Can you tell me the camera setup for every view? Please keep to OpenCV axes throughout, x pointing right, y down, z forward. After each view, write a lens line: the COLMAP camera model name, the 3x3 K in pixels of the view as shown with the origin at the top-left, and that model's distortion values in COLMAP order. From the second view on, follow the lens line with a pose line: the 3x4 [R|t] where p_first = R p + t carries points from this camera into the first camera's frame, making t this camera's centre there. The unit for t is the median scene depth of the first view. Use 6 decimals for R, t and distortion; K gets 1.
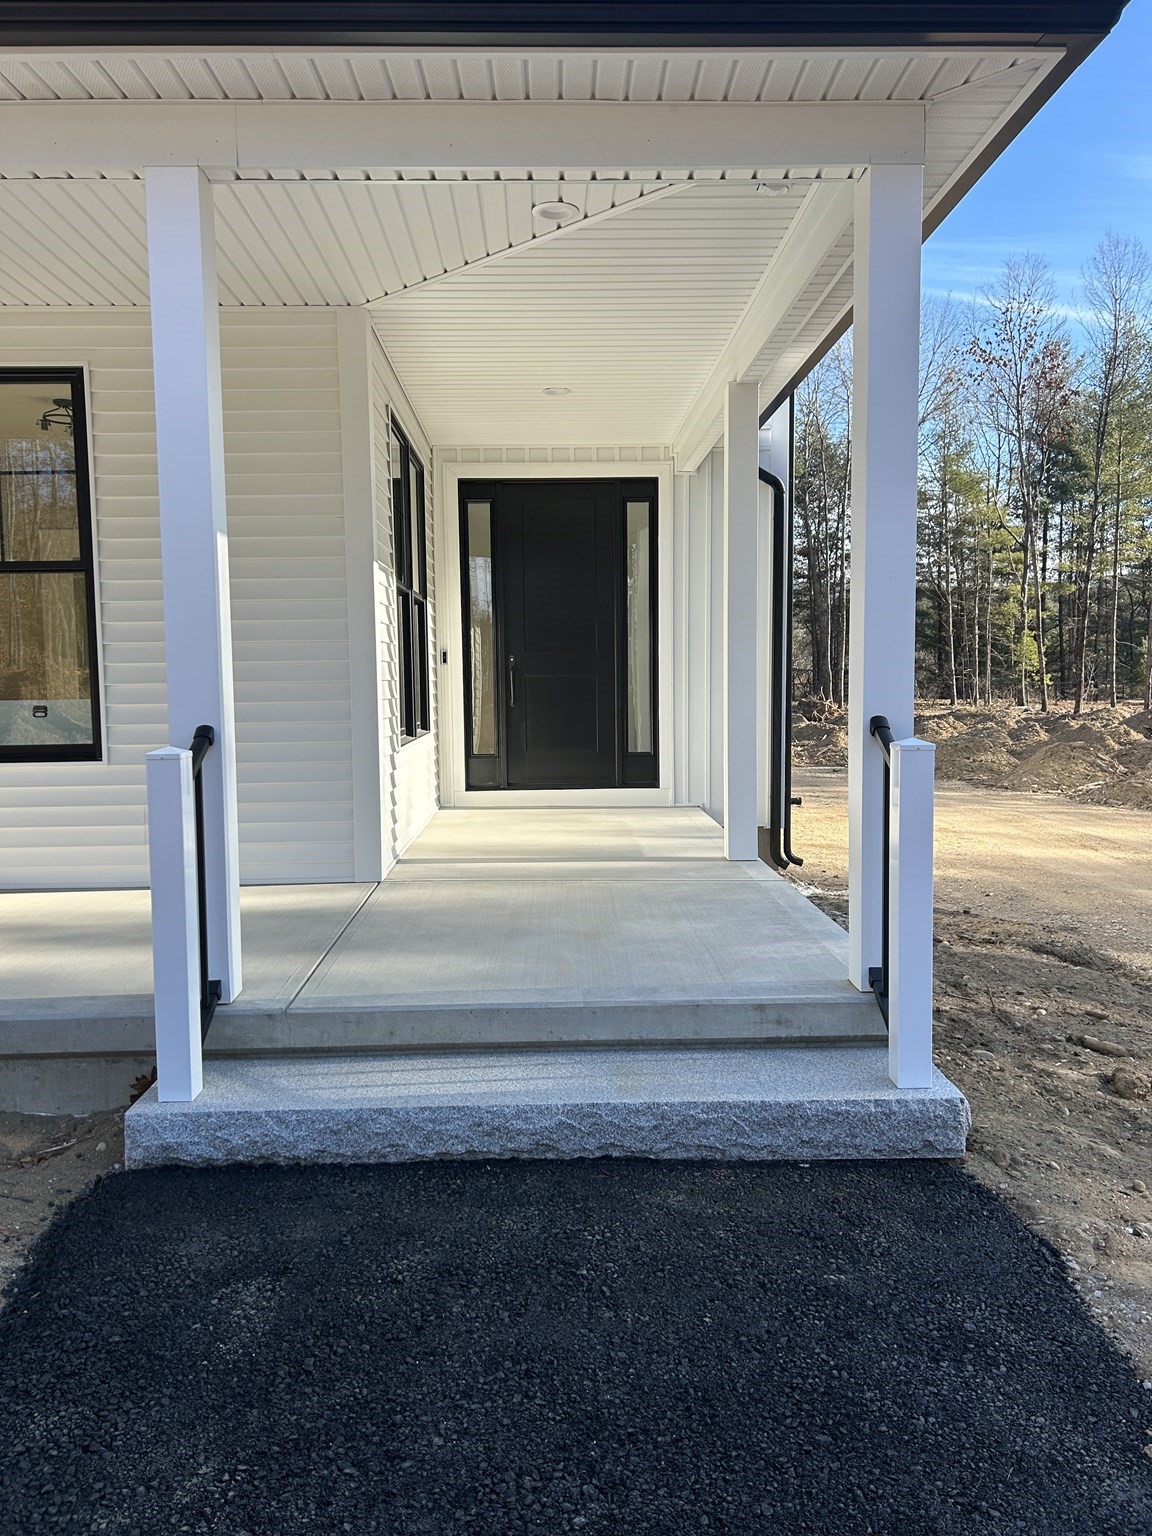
lens RADIAL K [[1150.8, 0, 569.8], [0, 1150.8, 768.5], [0, 0, 1]] dist [0.044232, -0.038775]
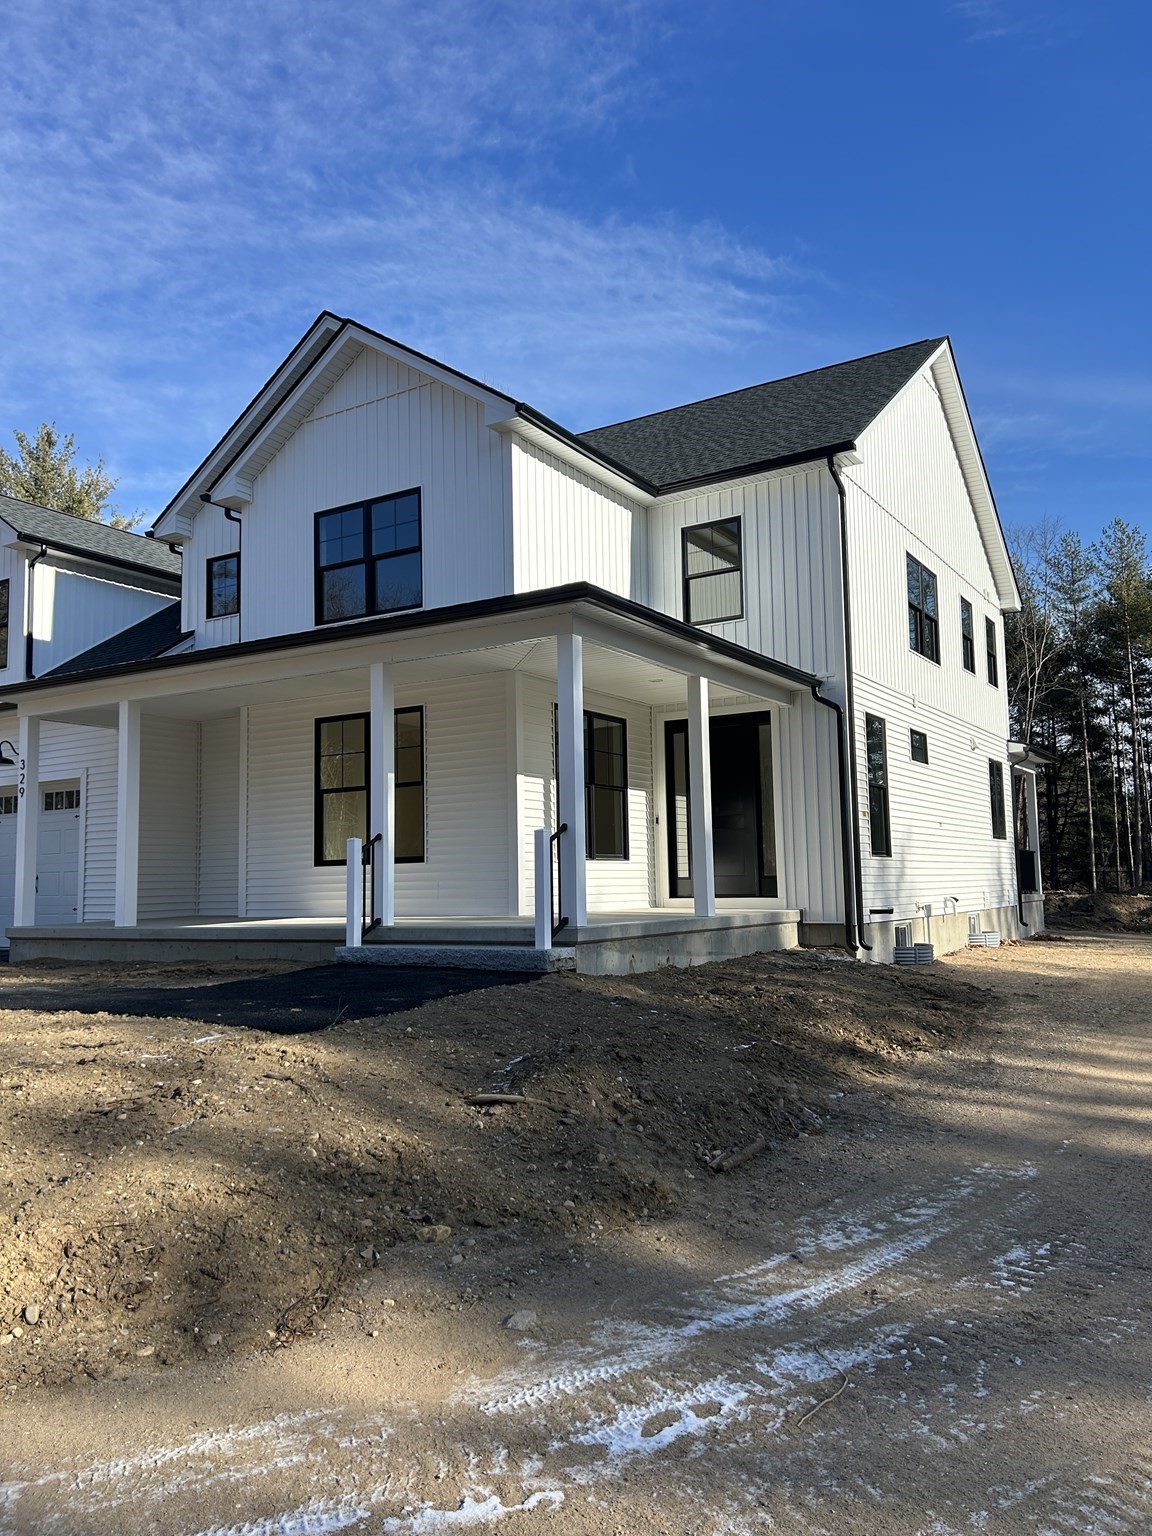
lens RADIAL K [[1150.8, 0, 569.8], [0, 1150.8, 768.5], [0, 0, 1]] dist [0.044232, -0.038775]
pose [[0.833213, -0.058488, -0.549850, 0.759430], [-0.036566, 0.986386, -0.160332, 0.112187], [0.551741, 0.153696, 0.819731, -0.531560]]
